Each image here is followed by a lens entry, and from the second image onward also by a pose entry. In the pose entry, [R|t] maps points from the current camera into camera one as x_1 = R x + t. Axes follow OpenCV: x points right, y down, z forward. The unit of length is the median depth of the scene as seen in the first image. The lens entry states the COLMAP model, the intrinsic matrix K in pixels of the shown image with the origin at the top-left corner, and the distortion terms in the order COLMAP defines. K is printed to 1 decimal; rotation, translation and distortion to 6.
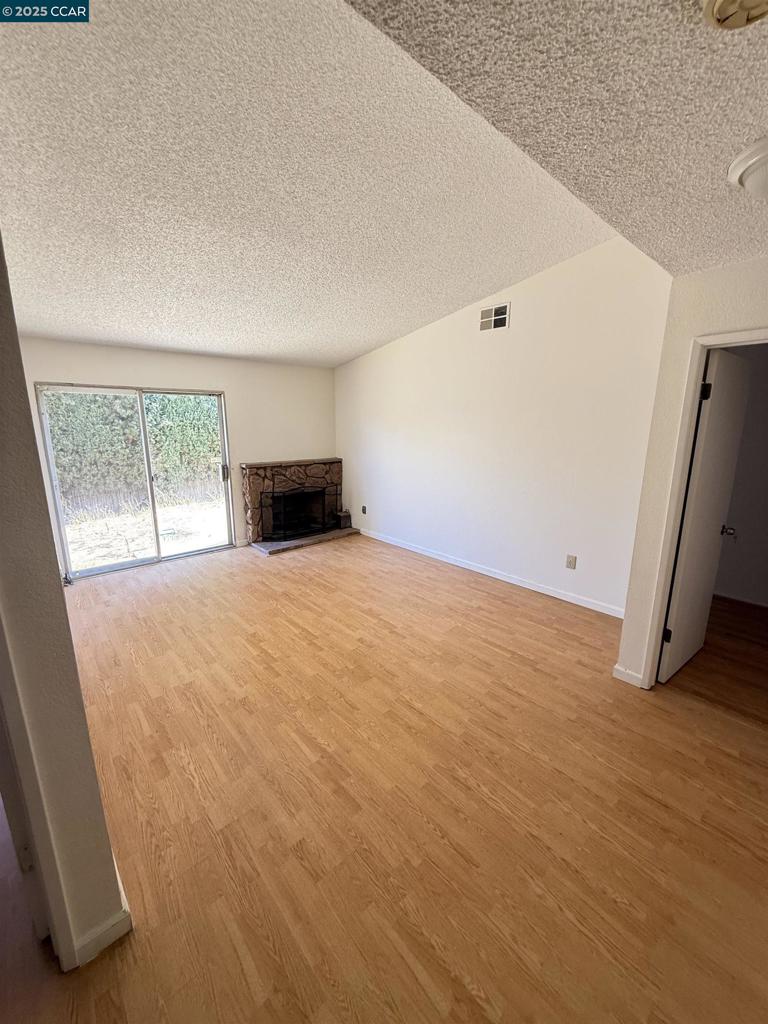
lens RADIAL K [[410.2, 0, 380.2], [0, 410.2, 512.4], [0, 0, 1]] dist [0.013166, 0.000186]
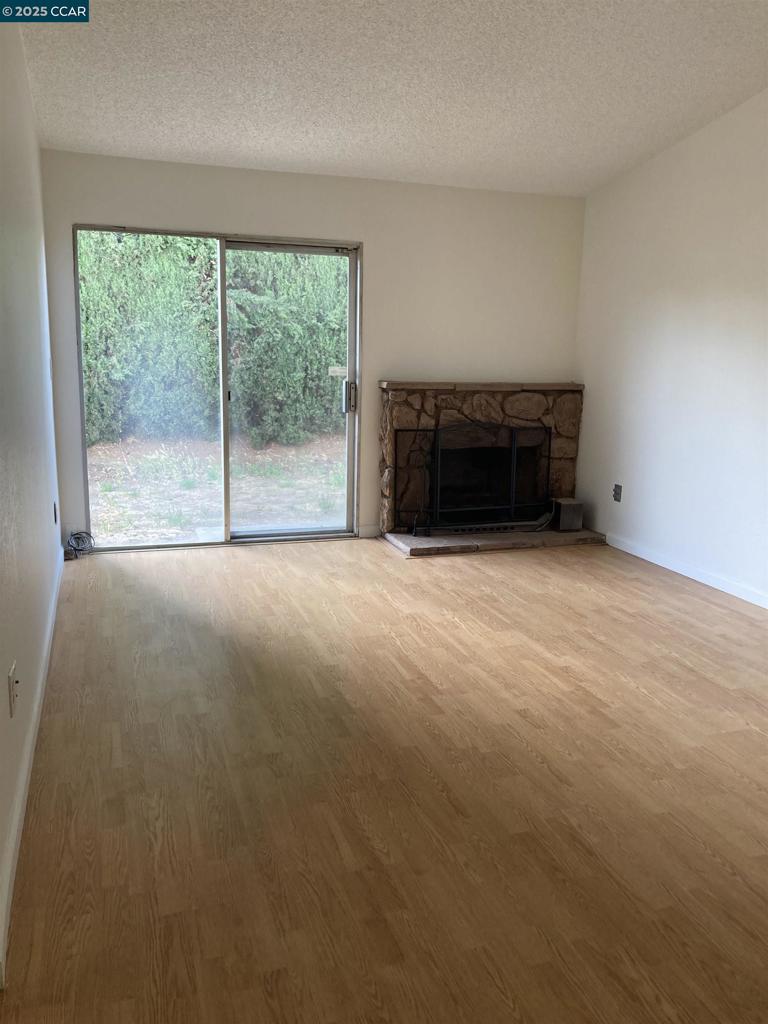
lens RADIAL K [[842.4, 0, 384.3], [0, 842.4, 511.5], [0, 0, 1]] dist [0.047408, -0.001799]
pose [[0.924121, 0.094914, -0.370125, 0.099750], [-0.103072, 0.994671, -0.002278, 0.059334], [0.367936, 0.040255, 0.928979, -0.008564]]
